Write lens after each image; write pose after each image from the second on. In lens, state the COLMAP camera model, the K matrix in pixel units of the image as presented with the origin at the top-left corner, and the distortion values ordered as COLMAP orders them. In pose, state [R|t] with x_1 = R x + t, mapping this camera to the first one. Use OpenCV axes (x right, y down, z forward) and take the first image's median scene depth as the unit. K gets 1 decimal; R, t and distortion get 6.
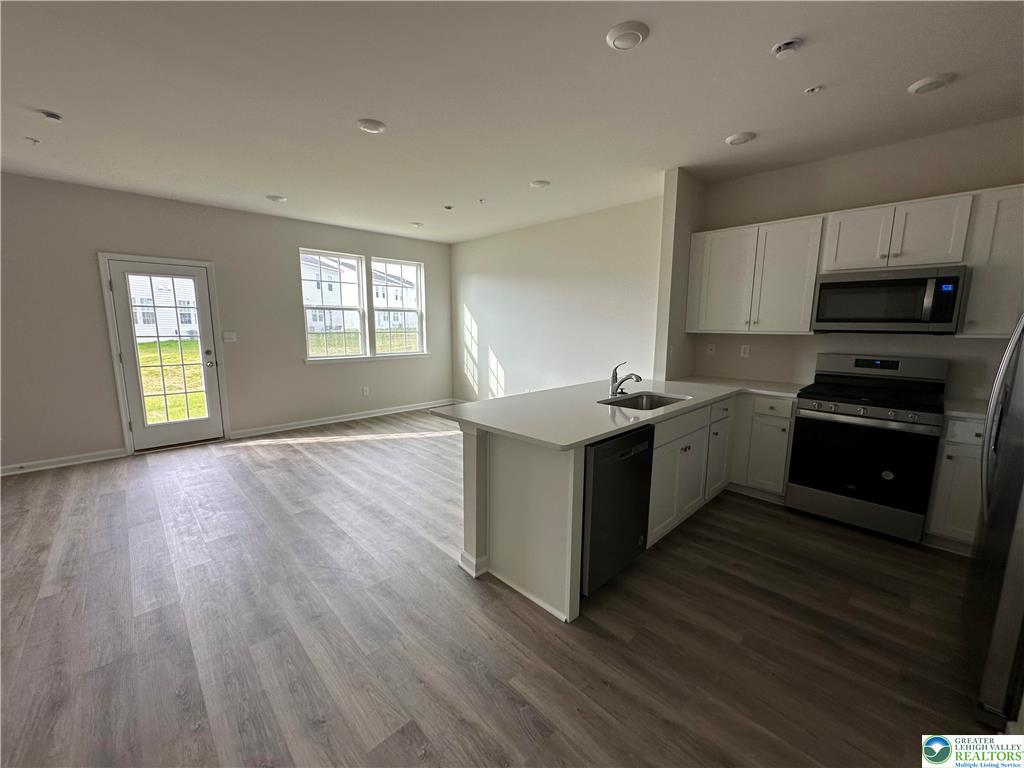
lens RADIAL K [[402.3, 0, 512.0], [0, 402.3, 384.0], [0, 0, 1]] dist [-0.000874, 0.000015]
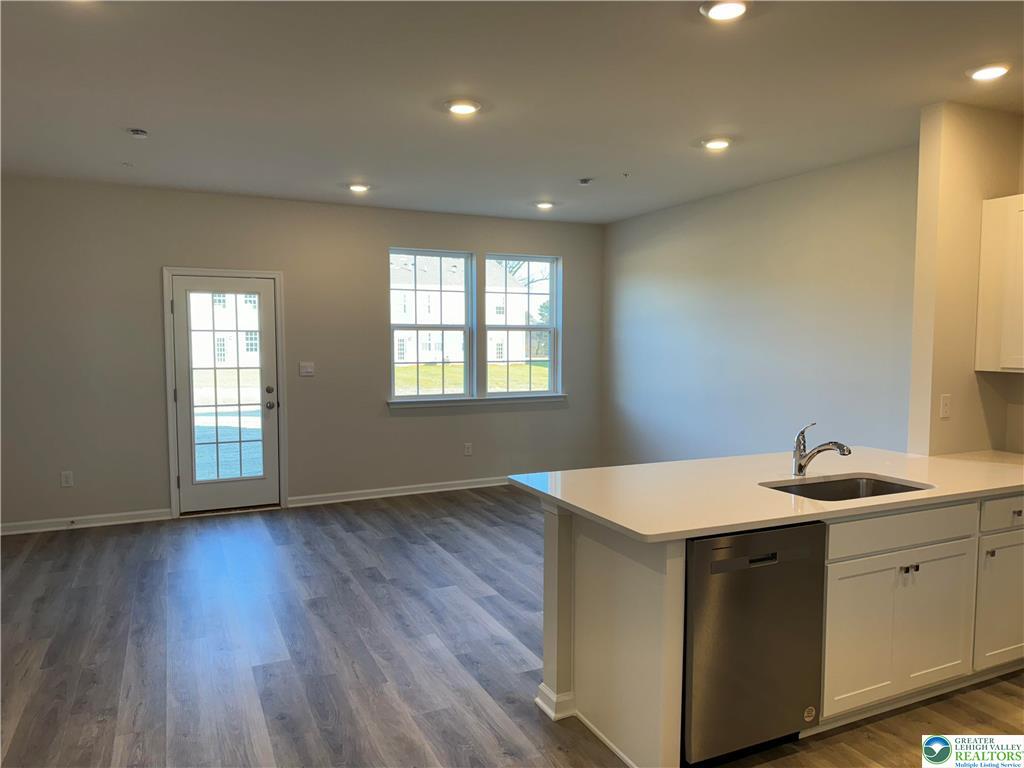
lens RADIAL K [[716.2, 0, 512.0], [0, 716.2, 384.0], [0, 0, 1]] dist [0.049369, -0.004967]
pose [[0.946295, 0.015439, -0.322934, 0.155095], [-0.042471, 0.996139, -0.076831, -0.005879], [0.320501, 0.086421, 0.943298, -0.180653]]
